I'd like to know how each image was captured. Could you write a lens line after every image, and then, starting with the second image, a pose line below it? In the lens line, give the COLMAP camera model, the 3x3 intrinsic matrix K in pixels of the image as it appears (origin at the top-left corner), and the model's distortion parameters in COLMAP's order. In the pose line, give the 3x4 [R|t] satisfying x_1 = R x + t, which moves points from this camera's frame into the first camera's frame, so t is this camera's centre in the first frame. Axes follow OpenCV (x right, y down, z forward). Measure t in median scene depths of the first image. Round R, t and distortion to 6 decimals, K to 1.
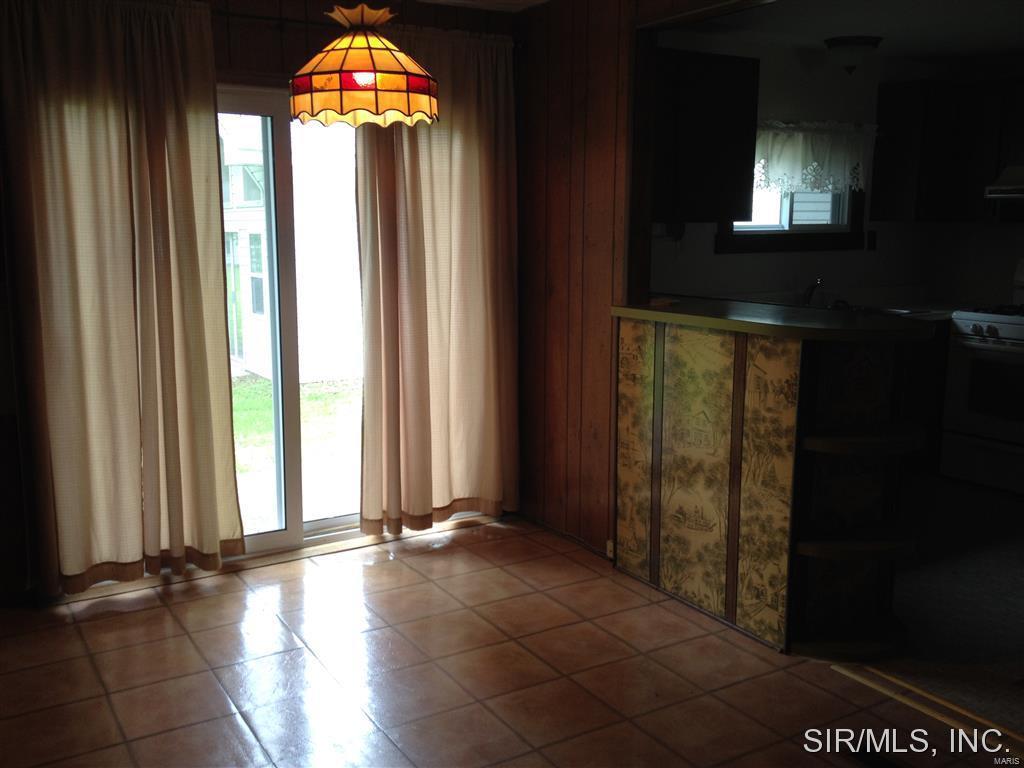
lens RADIAL K [[949.0, 0, 508.6], [0, 949.0, 397.3], [0, 0, 1]] dist [0.141072, -0.291866]
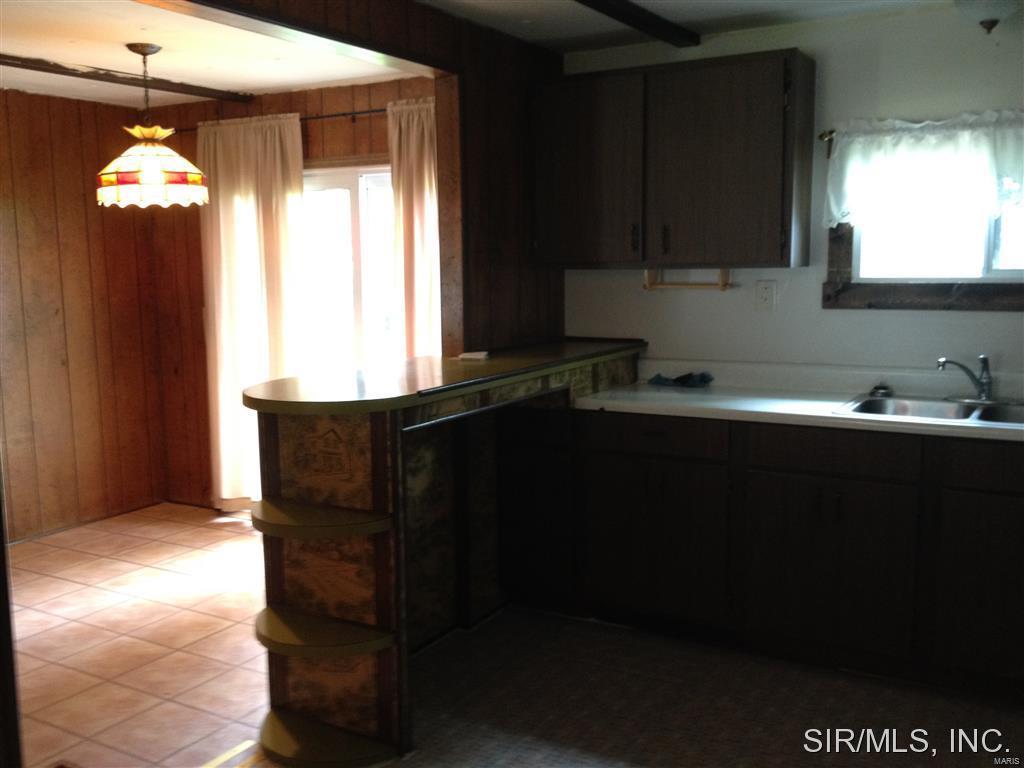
lens RADIAL K [[972.3, 0, 512.0], [0, 972.3, 384.0], [0, 0, 1]] dist [0.136309, -0.298330]
pose [[0.470716, 0.108902, -0.875538, 0.783864], [-0.146765, 0.988192, 0.044009, -0.092413], [0.869992, 0.107782, 0.481141, 0.442902]]
